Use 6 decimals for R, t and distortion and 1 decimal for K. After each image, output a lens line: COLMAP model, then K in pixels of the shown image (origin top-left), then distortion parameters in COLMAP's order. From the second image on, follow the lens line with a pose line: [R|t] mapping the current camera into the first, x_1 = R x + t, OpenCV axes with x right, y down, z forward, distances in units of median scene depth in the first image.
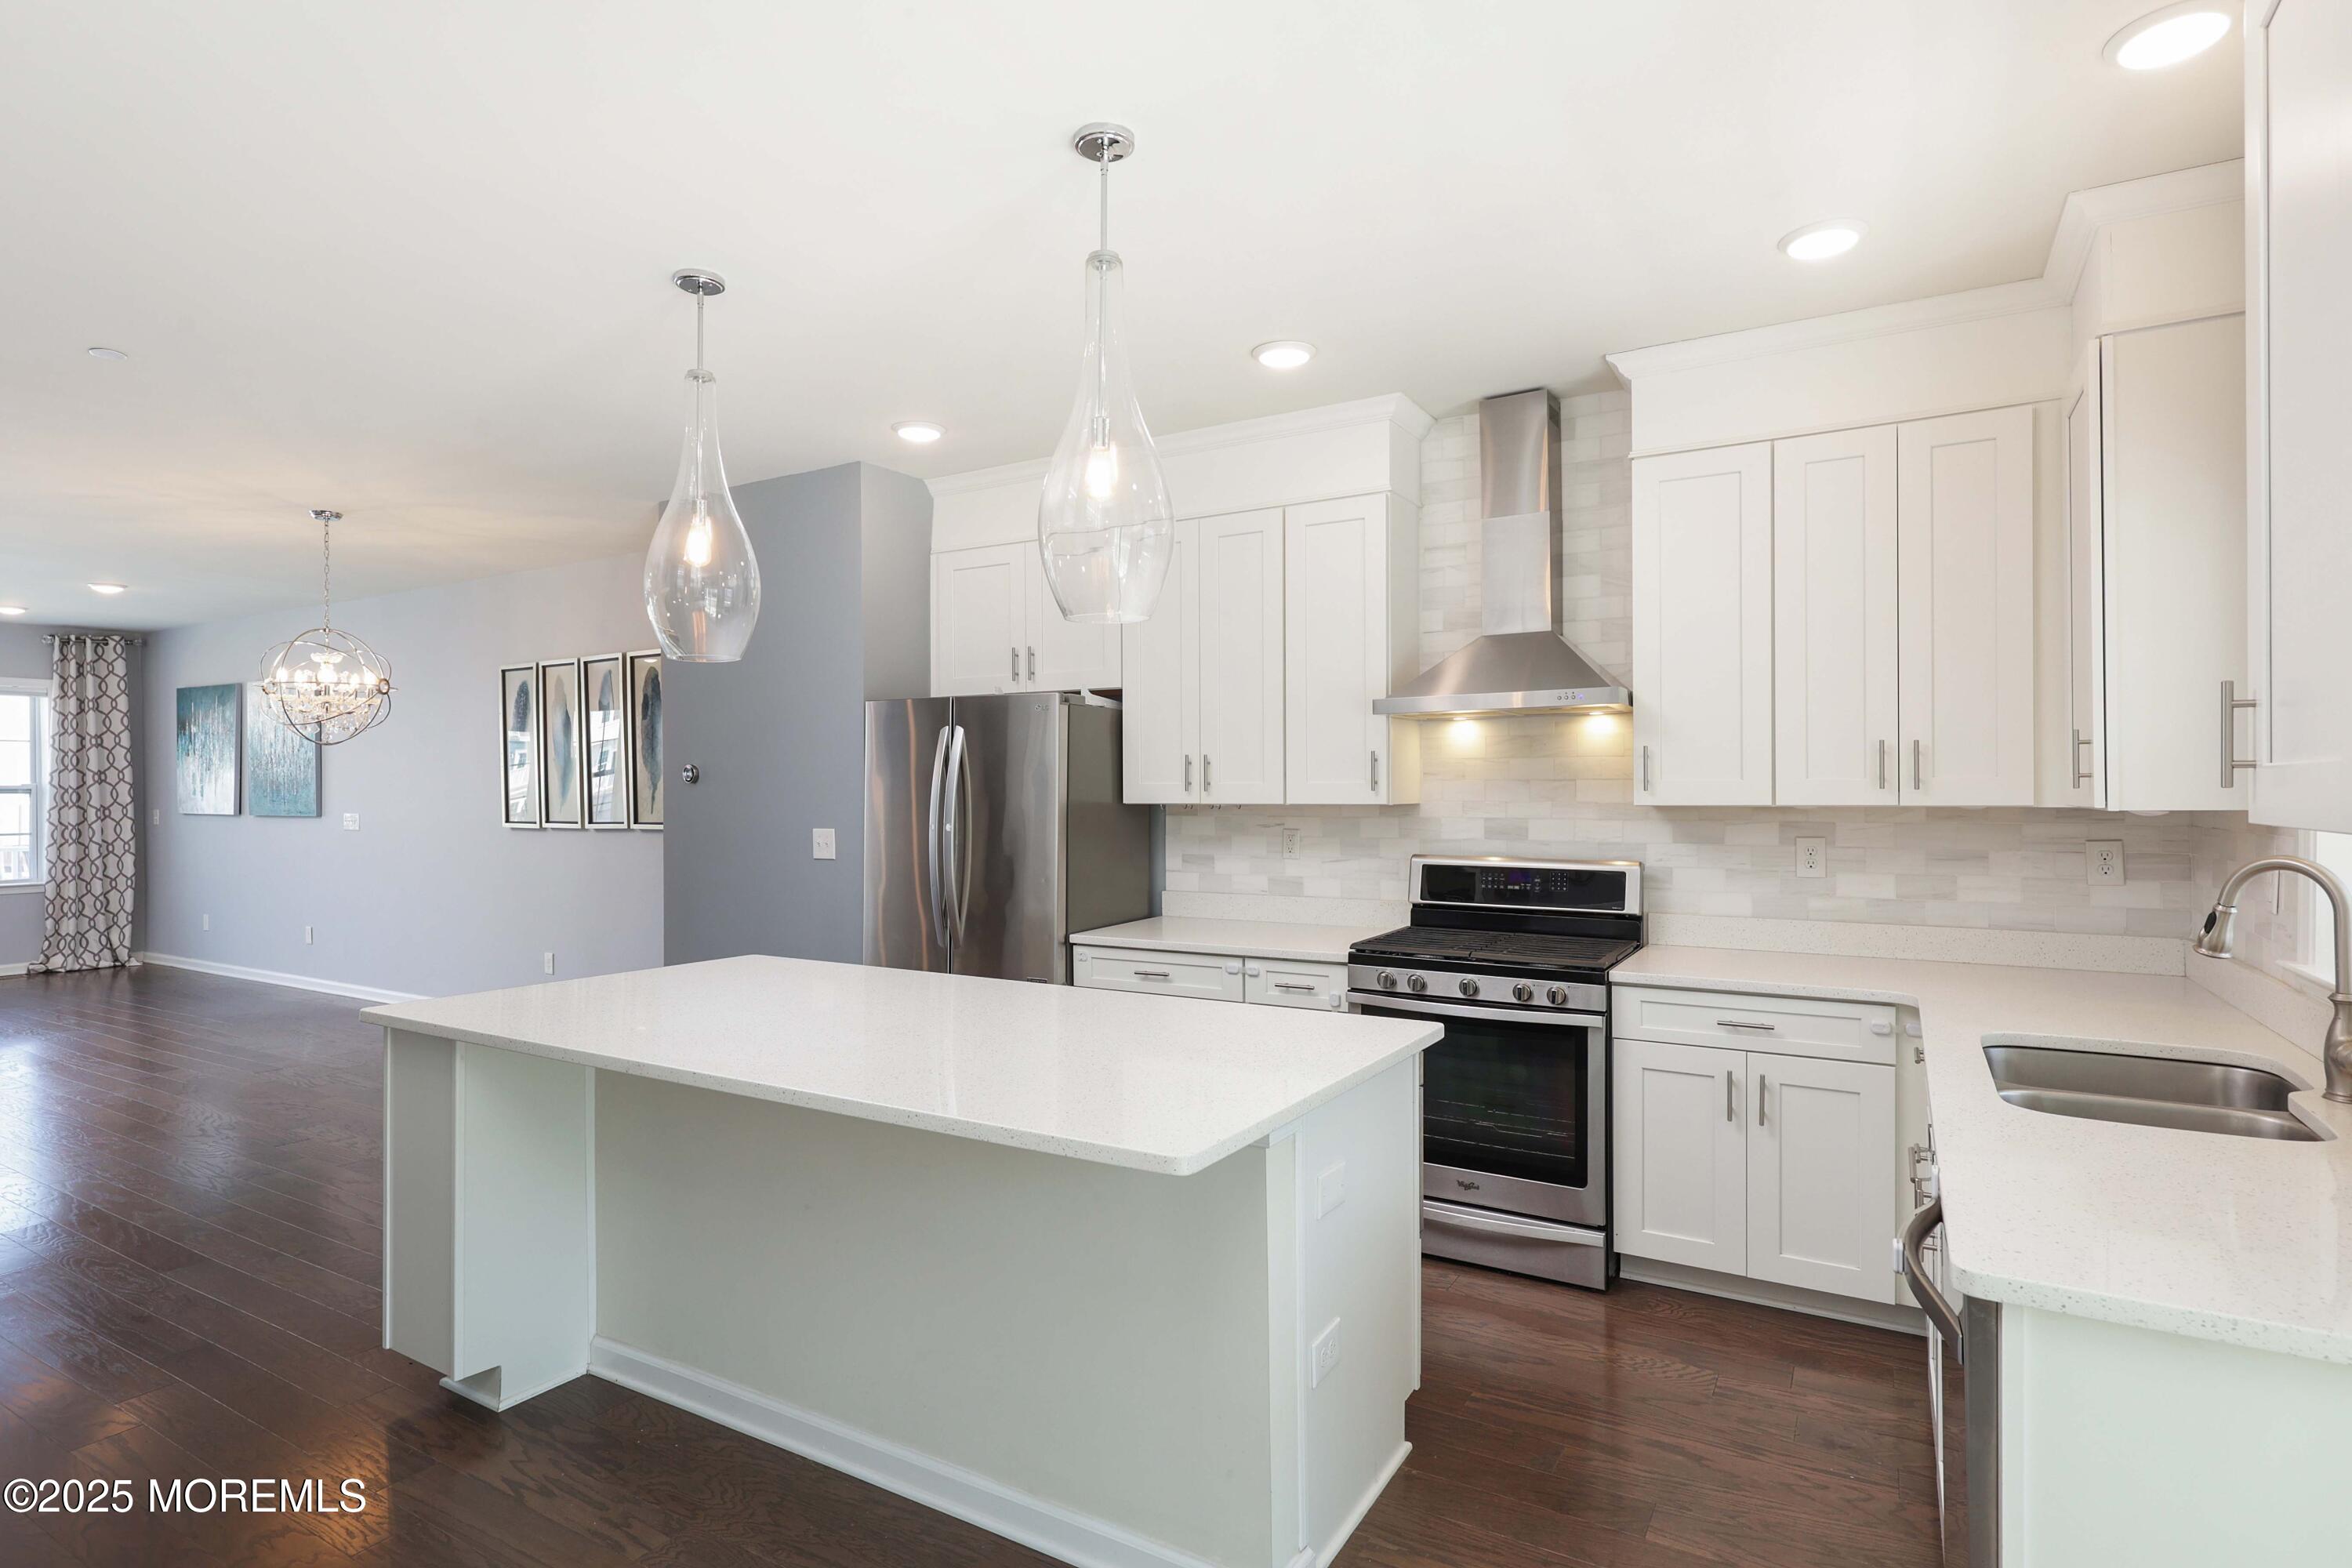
lens RADIAL K [[1210.8, 0, 1176.0], [0, 1210.8, 784.0], [0, 0, 1]] dist [-0.003707, -0.000120]
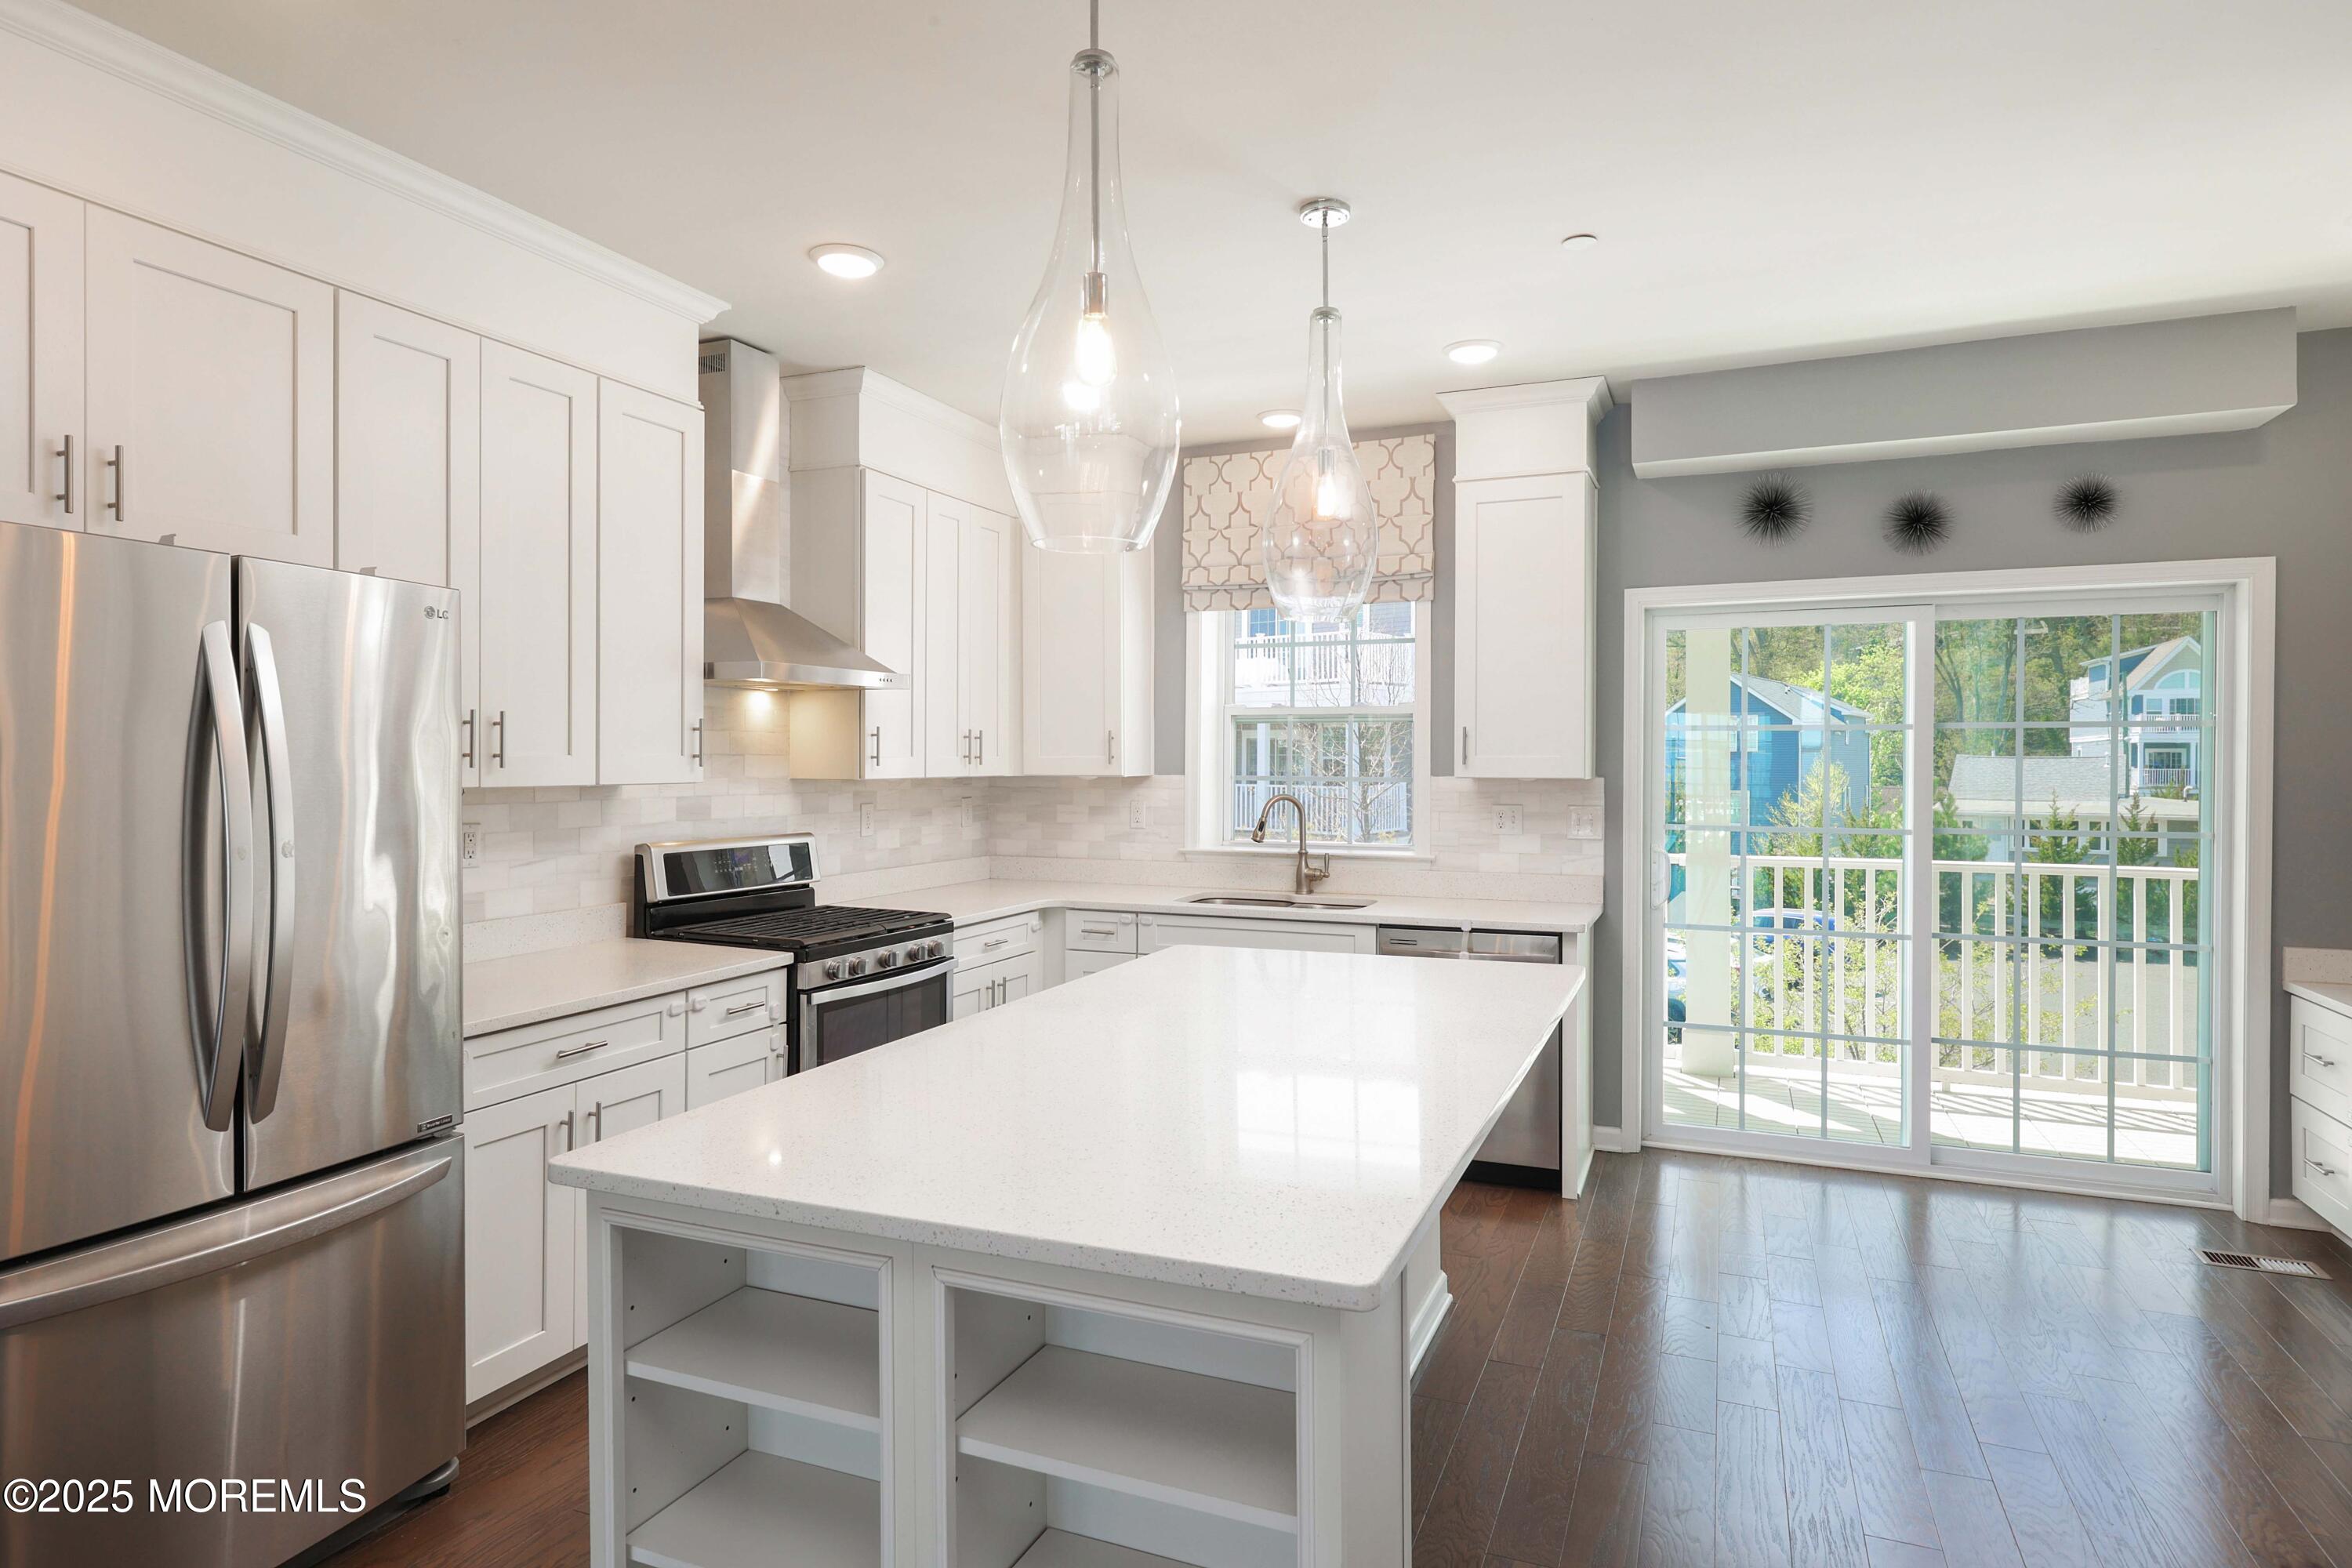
lens RADIAL K [[1350.0, 0, 1168.3], [0, 1350.0, 768.4], [0, 0, 1]] dist [0.003174, 0.001344]
pose [[-0.144322, -0.004243, 0.989522, -0.902098], [-0.006174, 0.999975, 0.003387, 0.001690], [-0.989511, -0.005620, -0.144345, 0.916307]]
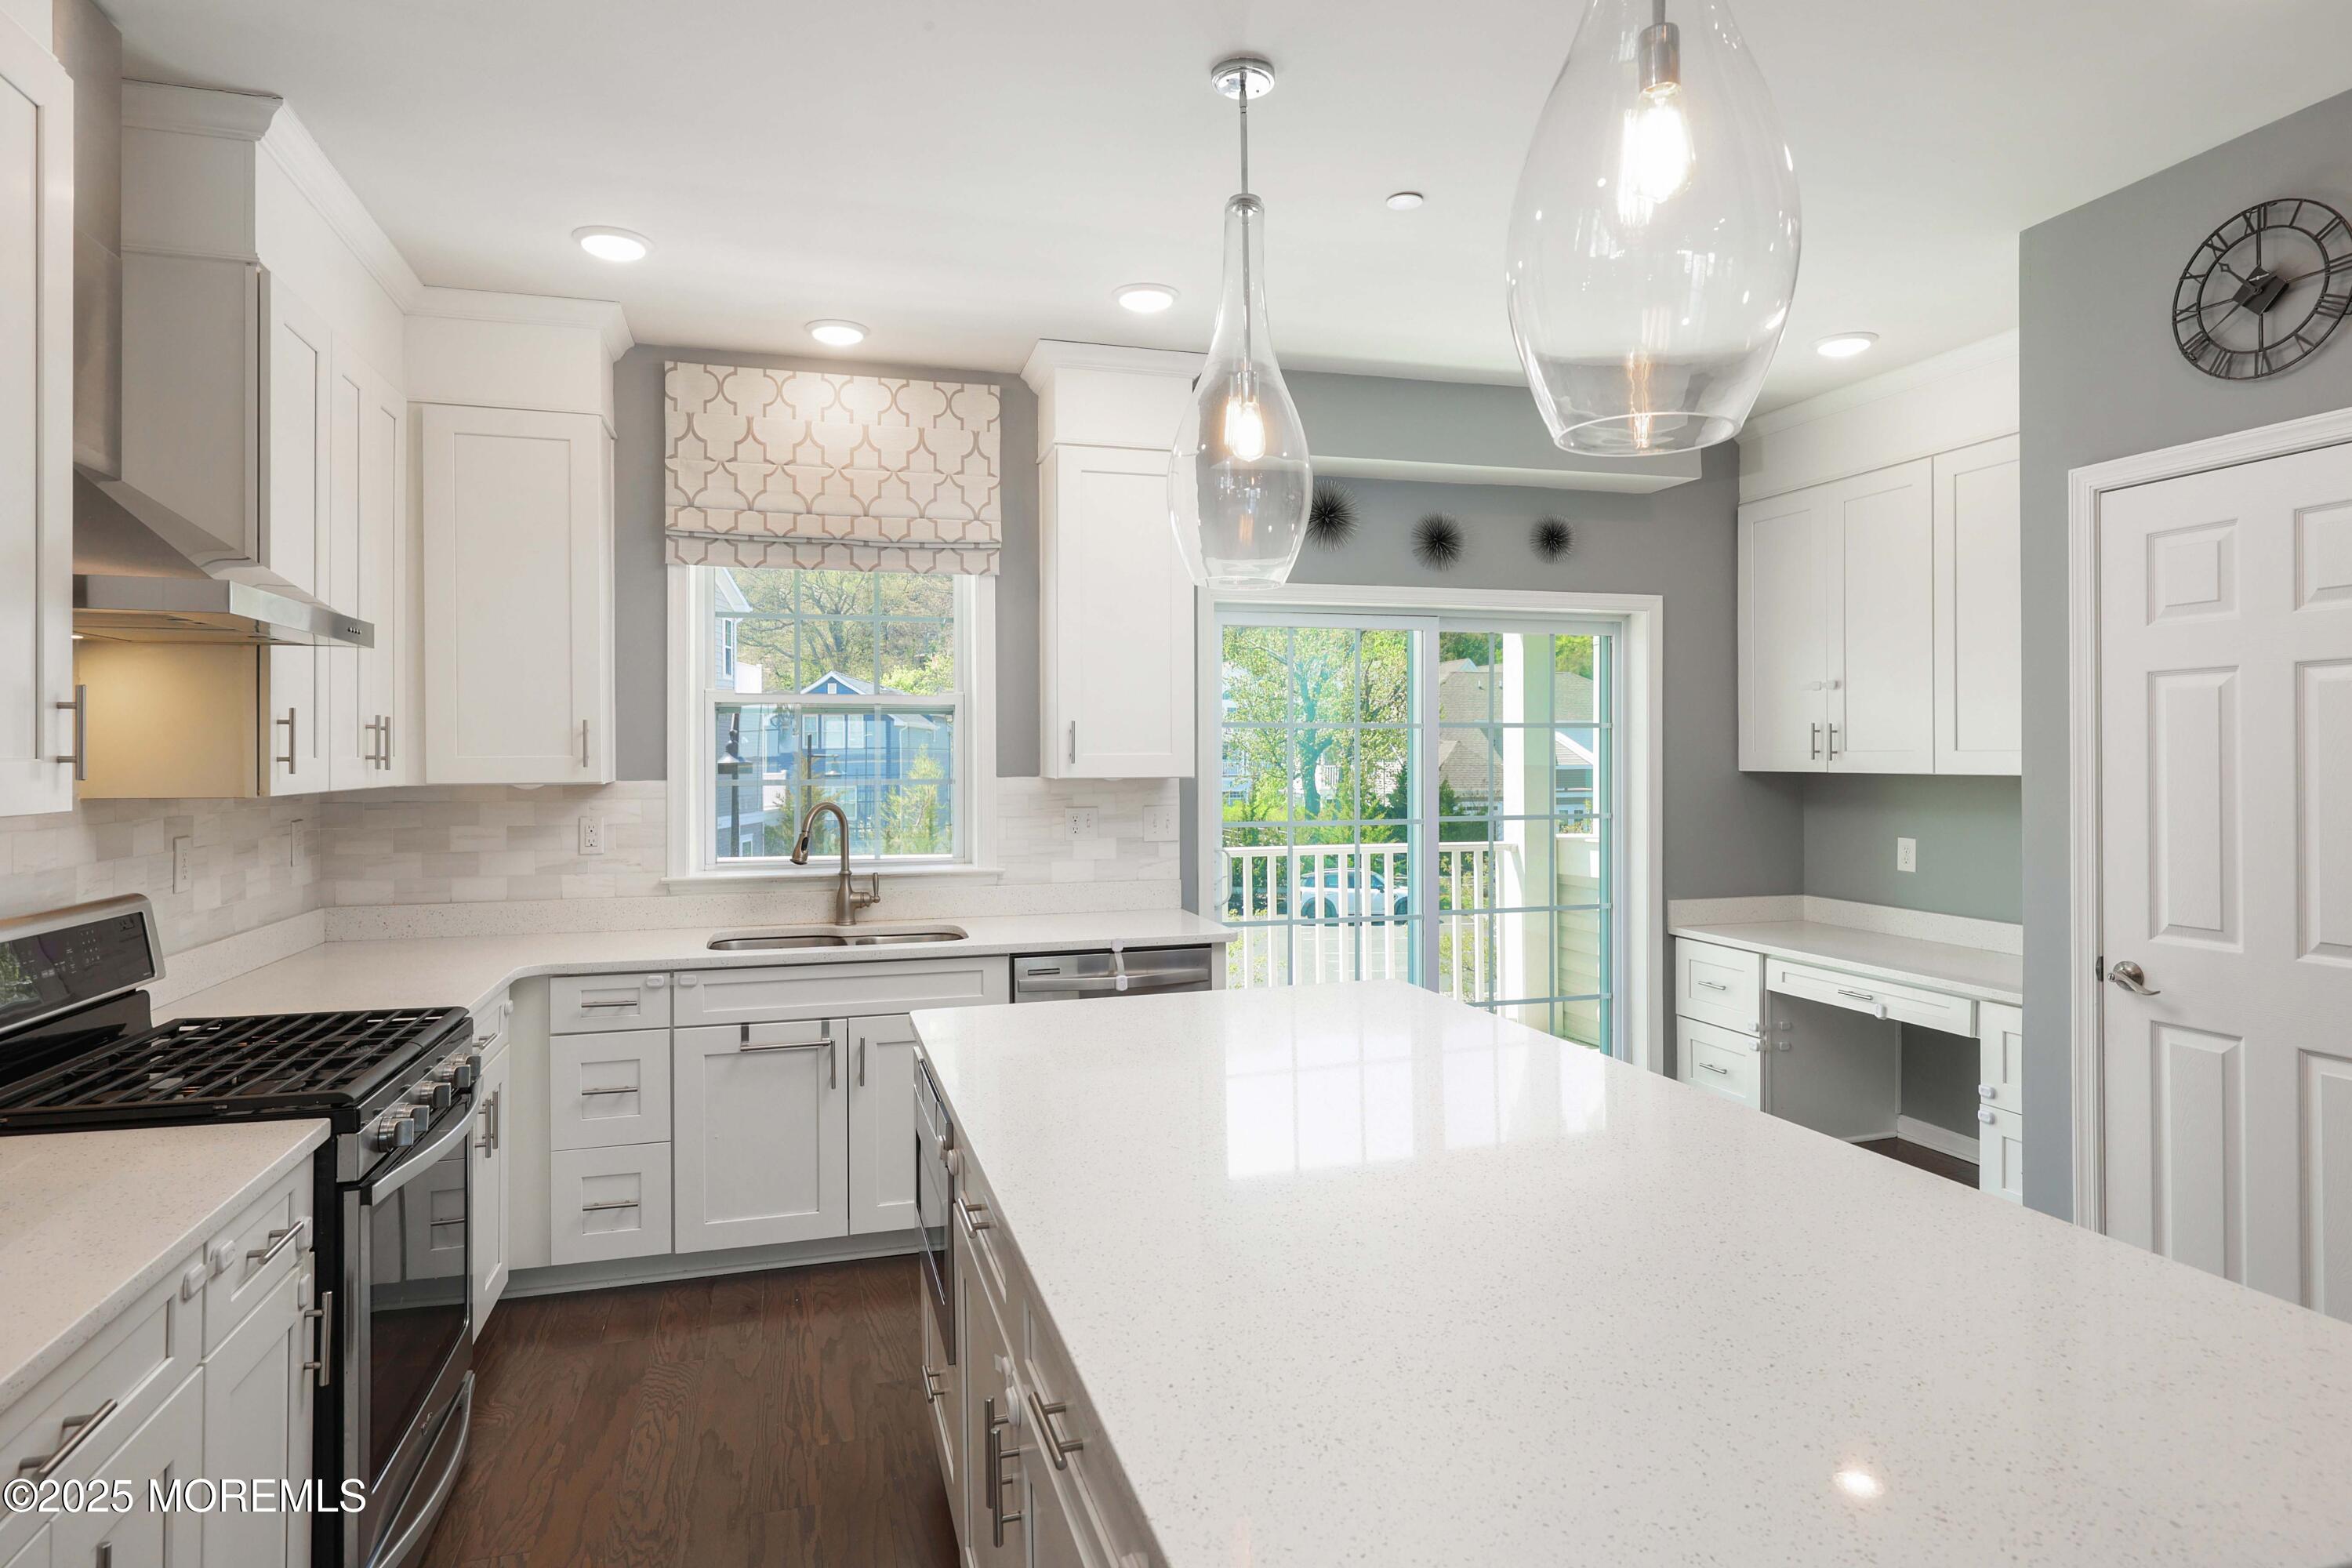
lens RADIAL K [[1325.7, 0, 1220.7], [0, 1325.7, 752.1], [0, 0, 1]] dist [-0.000702, 0.000778]
pose [[-0.754283, 0.007195, 0.656511, -0.488831], [0.002318, 0.999963, -0.008295, 0.000679], [-0.656546, -0.004735, -0.754271, 1.221000]]
